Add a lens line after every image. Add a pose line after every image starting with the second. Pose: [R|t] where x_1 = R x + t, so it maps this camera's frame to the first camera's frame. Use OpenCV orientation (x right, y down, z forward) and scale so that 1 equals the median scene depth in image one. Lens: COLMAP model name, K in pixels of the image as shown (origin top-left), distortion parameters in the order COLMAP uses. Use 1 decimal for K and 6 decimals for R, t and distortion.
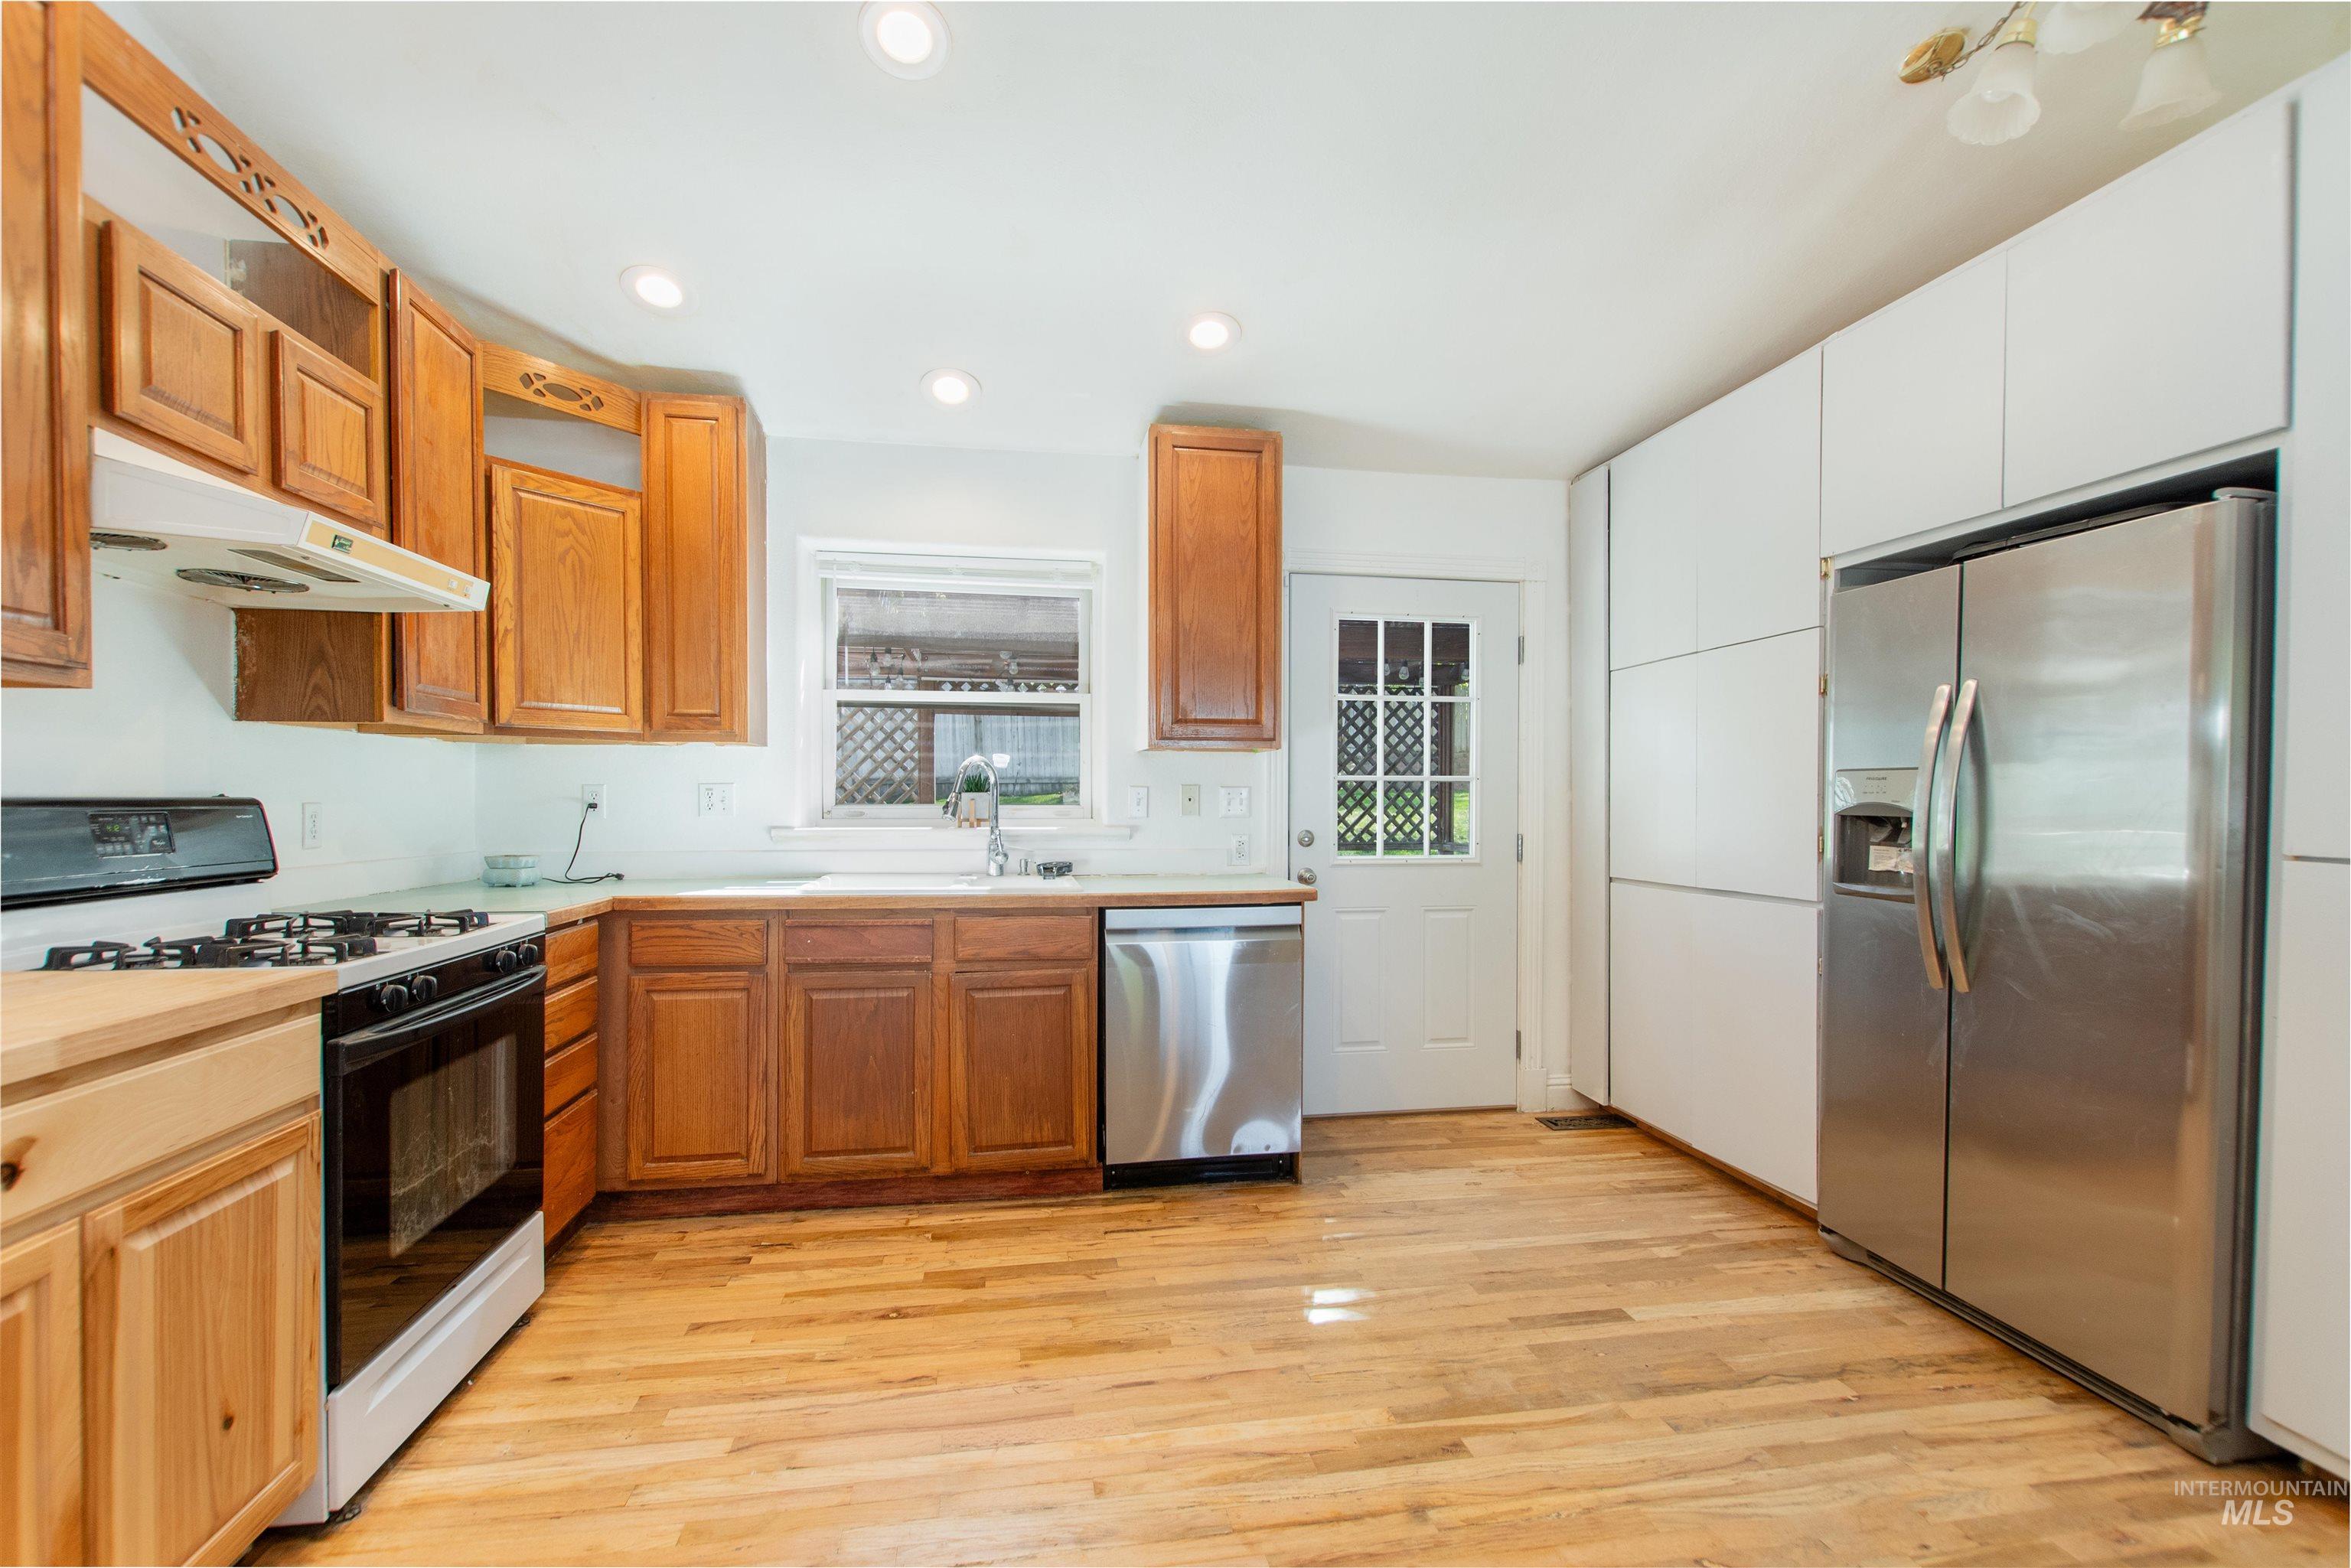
lens RADIAL K [[1025.6, 0, 1174.0], [0, 1025.6, 812.9], [0, 0, 1]] dist [0.003179, -0.000171]
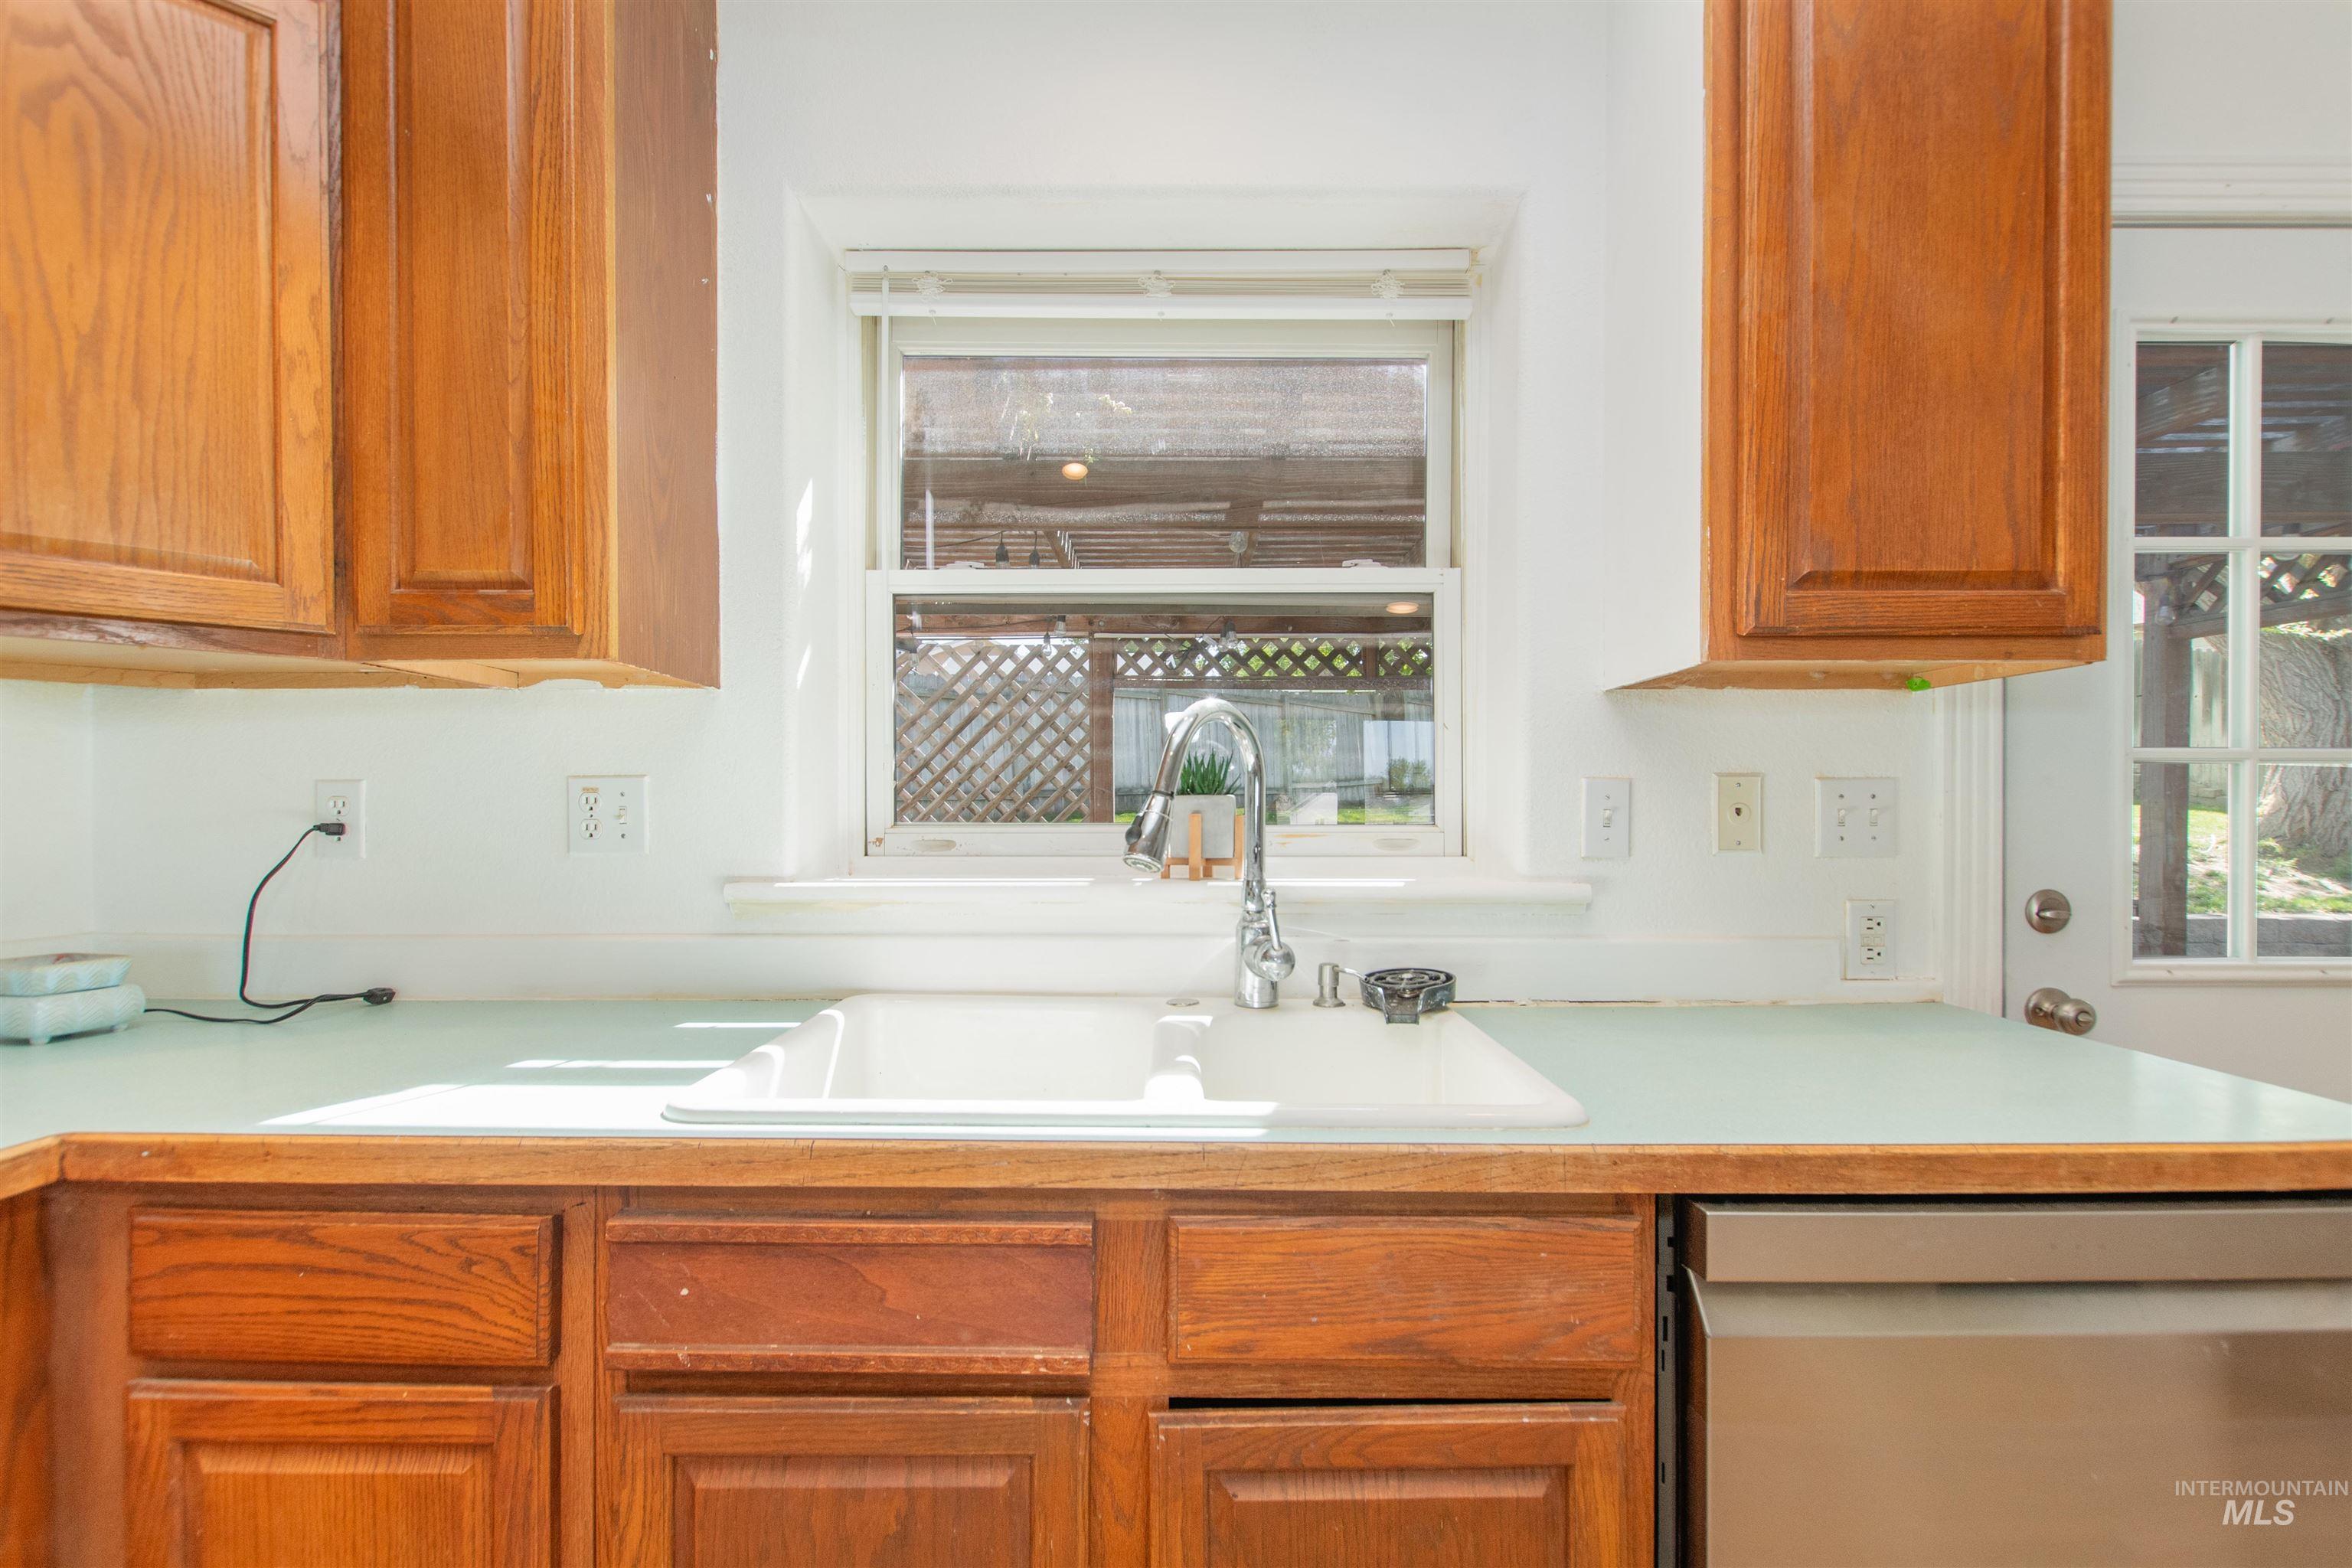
lens RADIAL K [[1026.1, 0, 1174.5], [0, 1026.1, 812.9], [0, 0, 1]] dist [0.003179, -0.000171]
pose [[0.985189, -0.003433, -0.171437, -0.158630], [0.000967, 0.999895, -0.014469, -0.007937], [0.171469, 0.014089, 0.985089, 0.700173]]
